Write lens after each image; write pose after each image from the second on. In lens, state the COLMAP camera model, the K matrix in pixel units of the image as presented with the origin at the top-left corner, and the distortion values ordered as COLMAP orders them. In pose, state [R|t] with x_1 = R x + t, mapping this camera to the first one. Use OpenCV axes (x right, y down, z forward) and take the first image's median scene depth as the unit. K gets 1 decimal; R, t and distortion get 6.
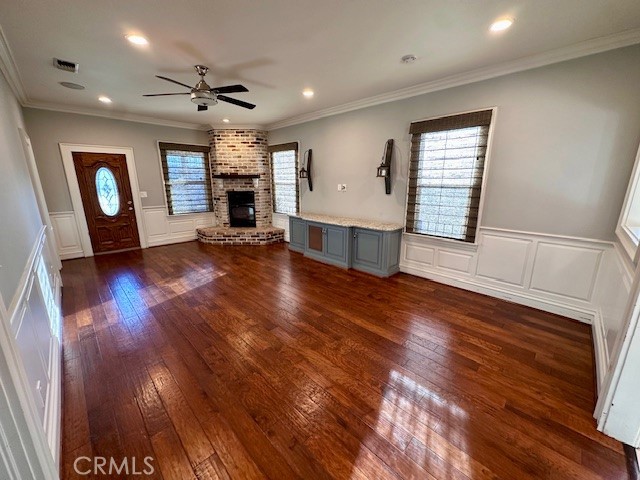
lens RADIAL K [[255.6, 0, 321.1], [0, 255.6, 240.0], [0, 0, 1]] dist [-0.003122, 0.000085]
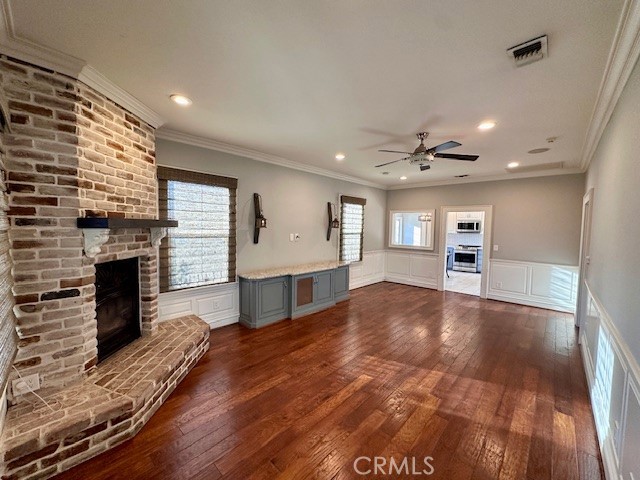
lens RADIAL K [[255.6, 0, 319.9], [0, 255.6, 239.0], [0, 0, 1]] dist [-0.003122, 0.000085]
pose [[-0.036198, -0.046372, 0.998268, -0.846646], [0.217277, 0.974662, 0.053154, -0.207966], [-0.975439, 0.218825, -0.025206, 0.836339]]
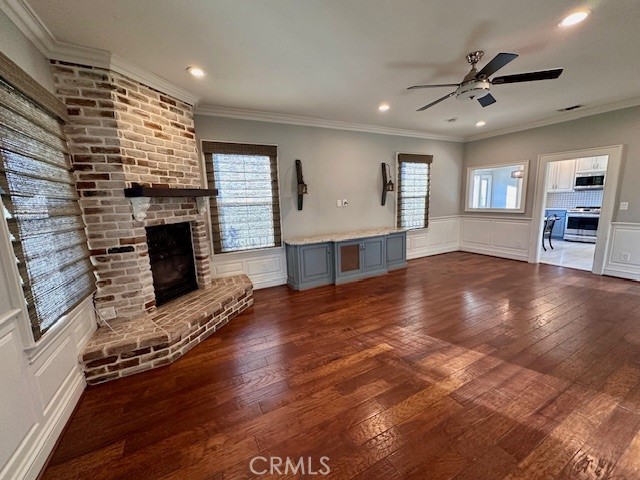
lens RADIAL K [[255.6, 0, 319.8], [0, 255.6, 239.3], [0, 0, 1]] dist [-0.003122, 0.000085]
pose [[0.292012, -0.157962, 0.943280, -0.808220], [0.256357, 0.963104, 0.081921, -0.155965], [-0.921417, 0.217895, 0.321733, 0.714230]]
